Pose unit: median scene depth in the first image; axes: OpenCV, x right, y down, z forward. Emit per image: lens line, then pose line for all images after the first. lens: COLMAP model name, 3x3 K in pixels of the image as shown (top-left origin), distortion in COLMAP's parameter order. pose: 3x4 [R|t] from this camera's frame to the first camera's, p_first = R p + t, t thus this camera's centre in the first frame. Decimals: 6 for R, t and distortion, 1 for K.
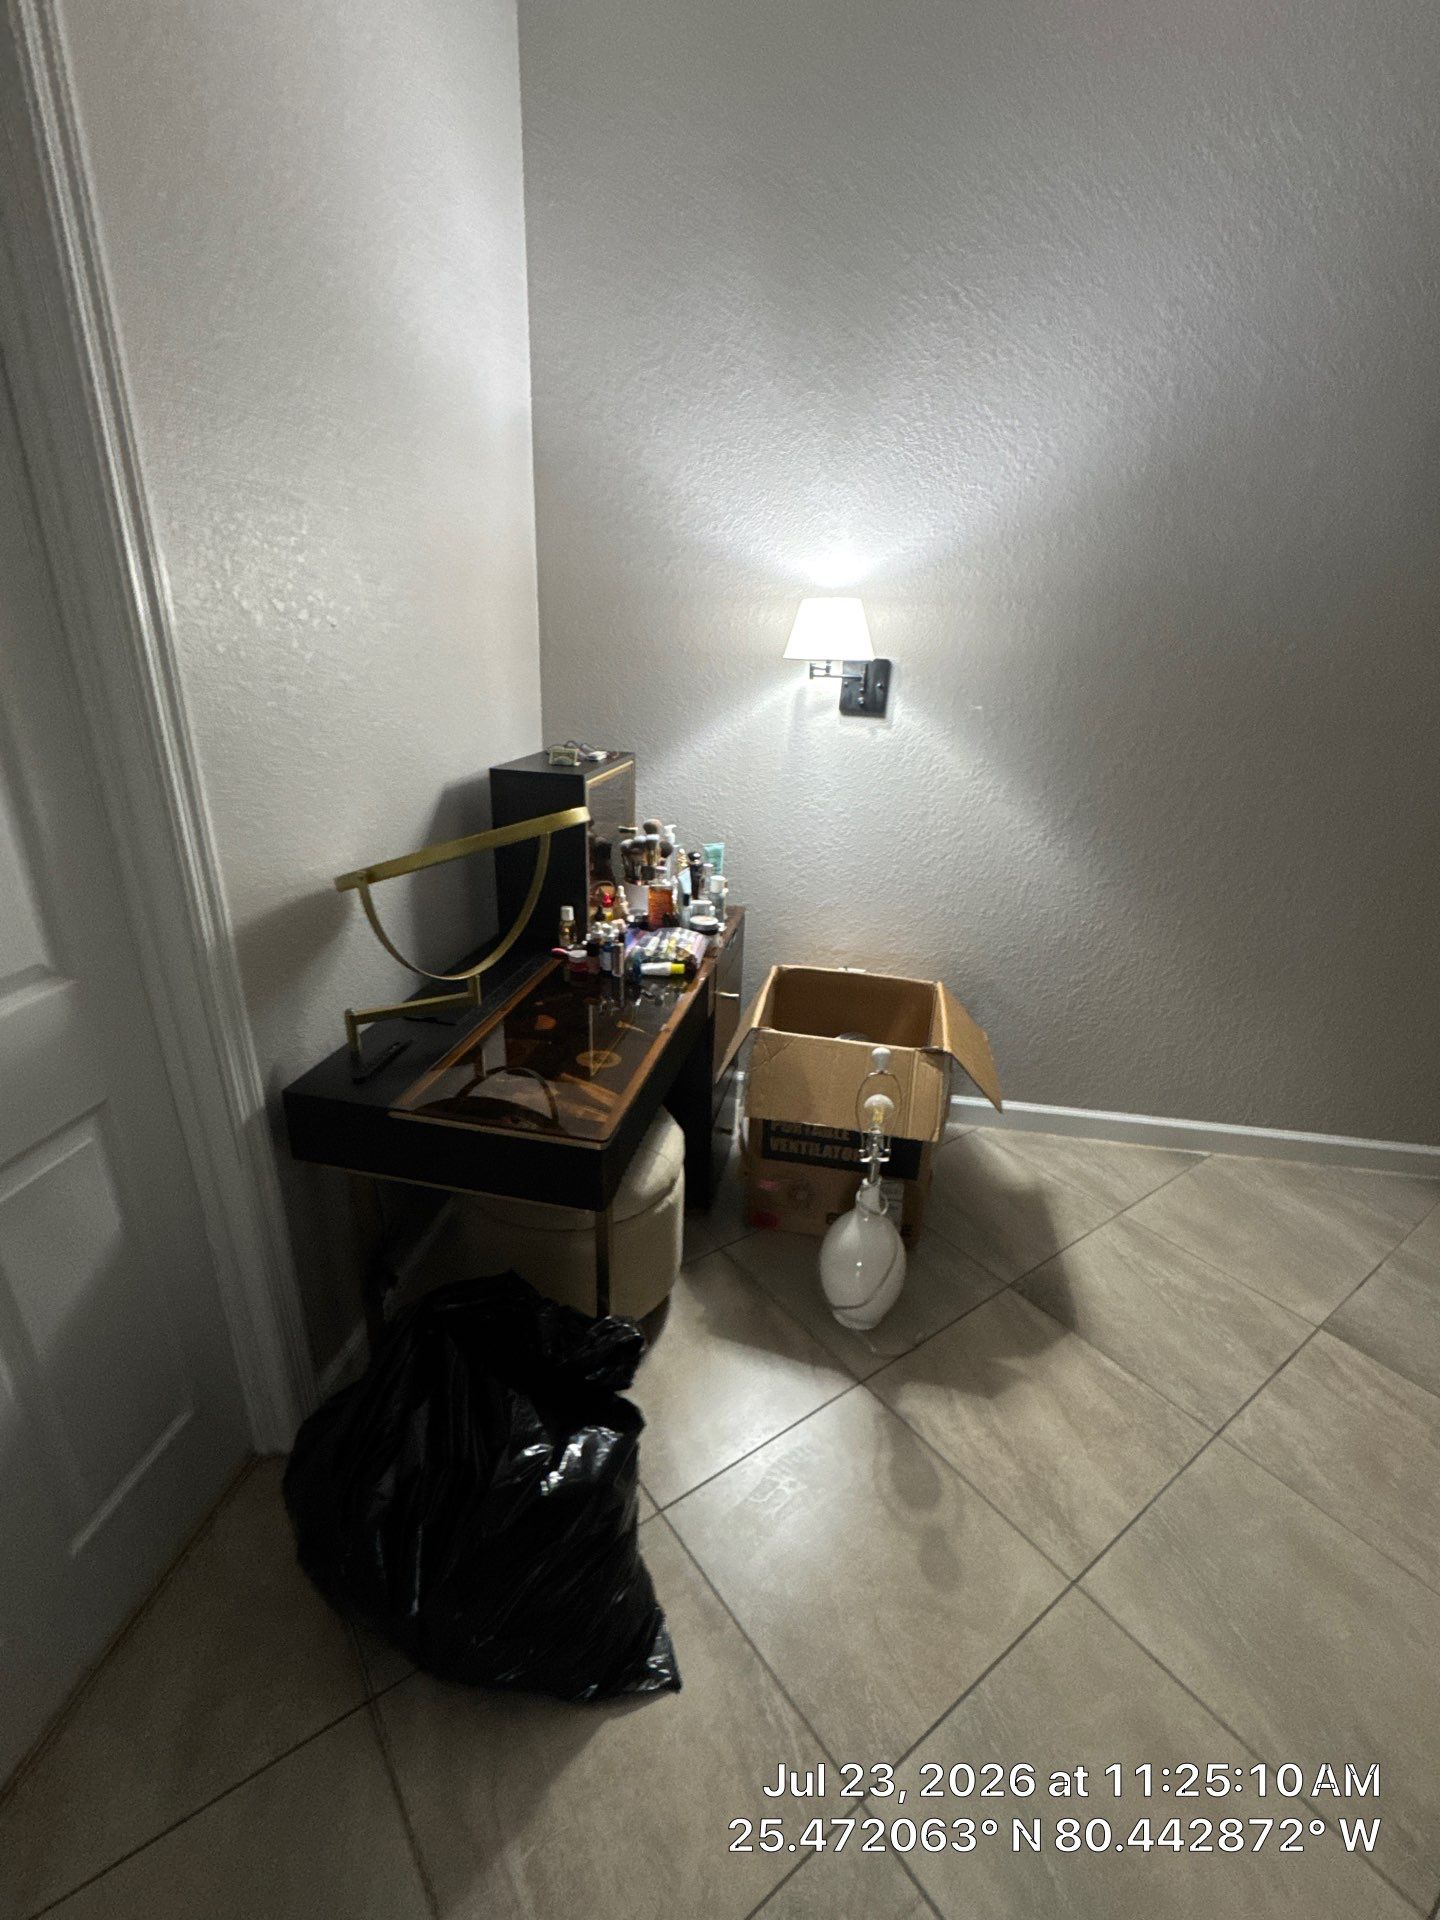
lens RADIAL K [[863.6, 0, 711.5], [0, 863.6, 956.2], [0, 0, 1]] dist [-0.009614, 0.000632]
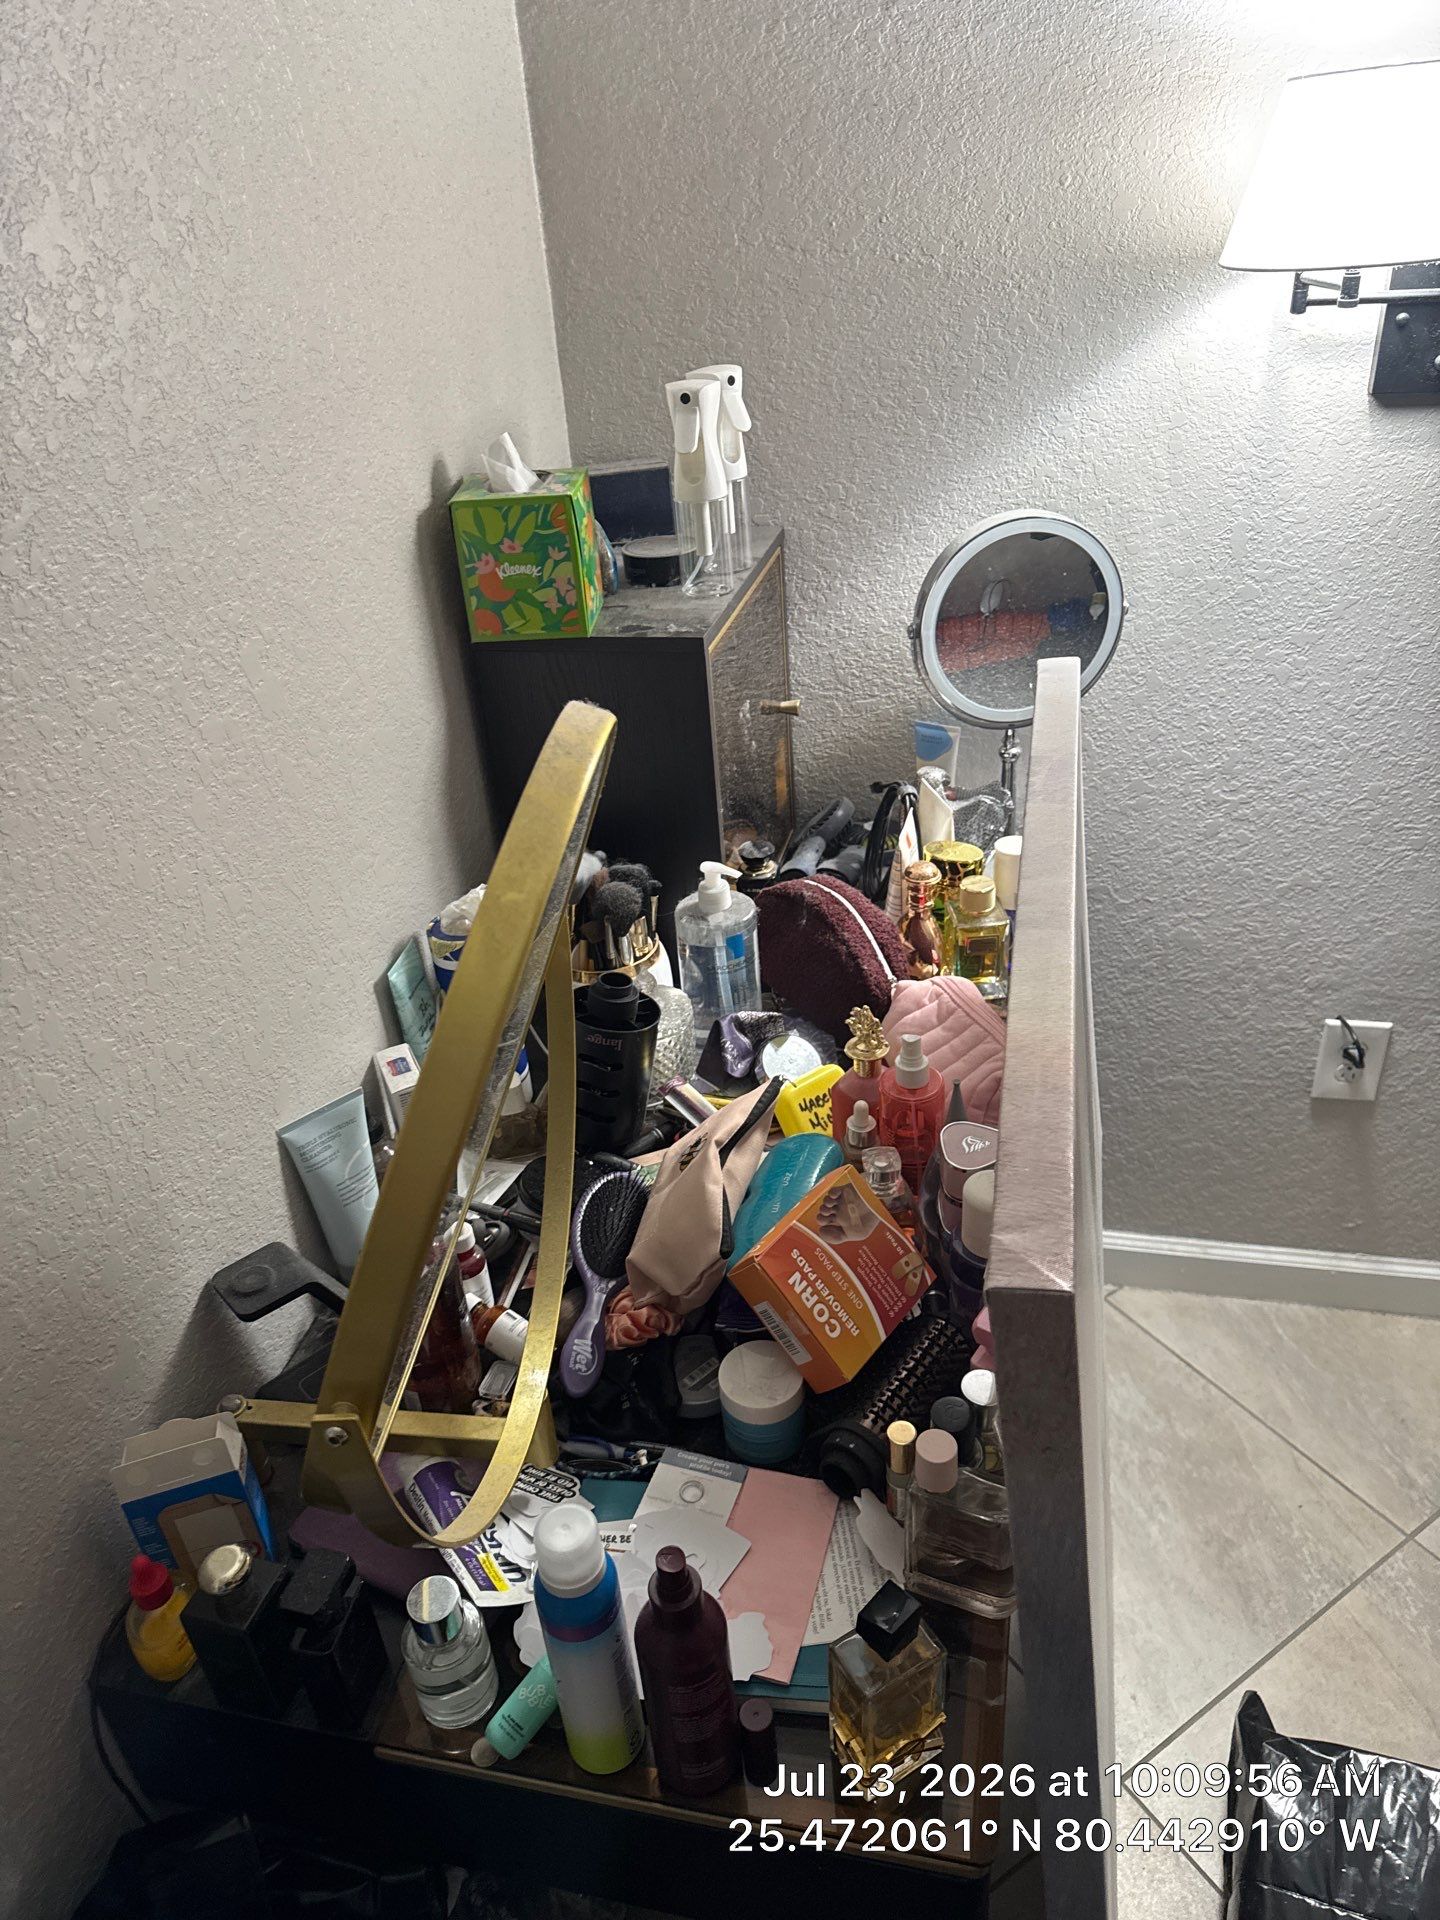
lens RADIAL K [[1401.4, 0, 718.8], [0, 1401.4, 955.1], [0, 0, 1]] dist [0.027700, -0.022117]
pose [[0.993210, -0.063633, -0.097393, -0.094635], [0.078819, 0.983801, 0.161008, -0.189663], [0.085570, -0.167591, 0.982136, 0.390016]]
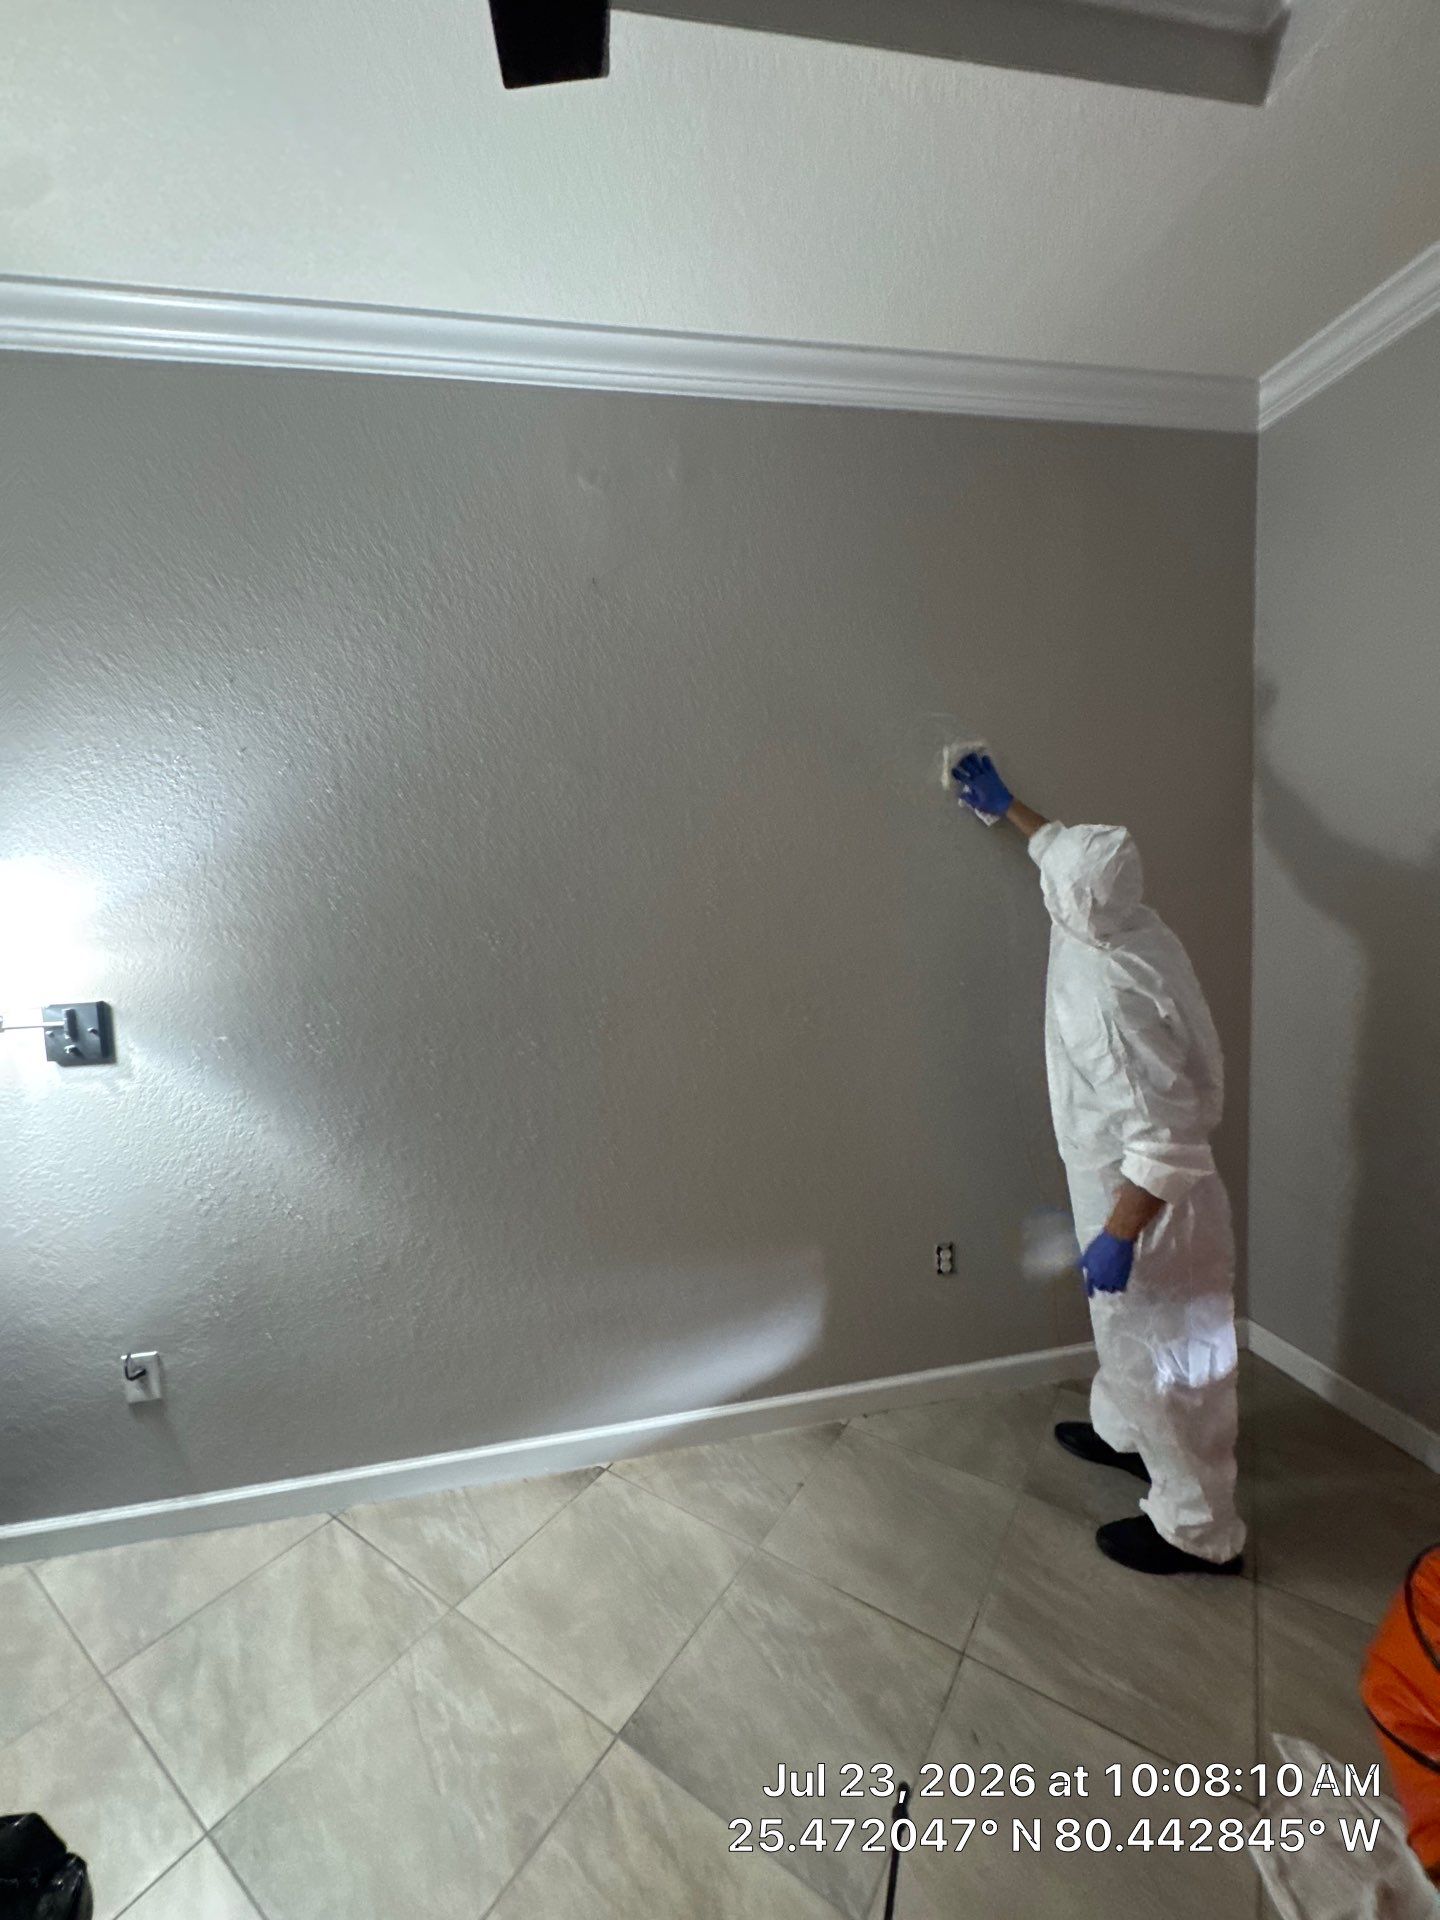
lens RADIAL K [[754.7, 0, 727.6], [0, 754.7, 959.3], [0, 0, 1]] dist [-0.003124, -0.000426]
pose [[0.938787, -0.105821, 0.327843, 0.621420], [0.199653, 0.942663, -0.267441, -0.046228], [-0.280745, 0.316525, 0.906087, 0.091047]]
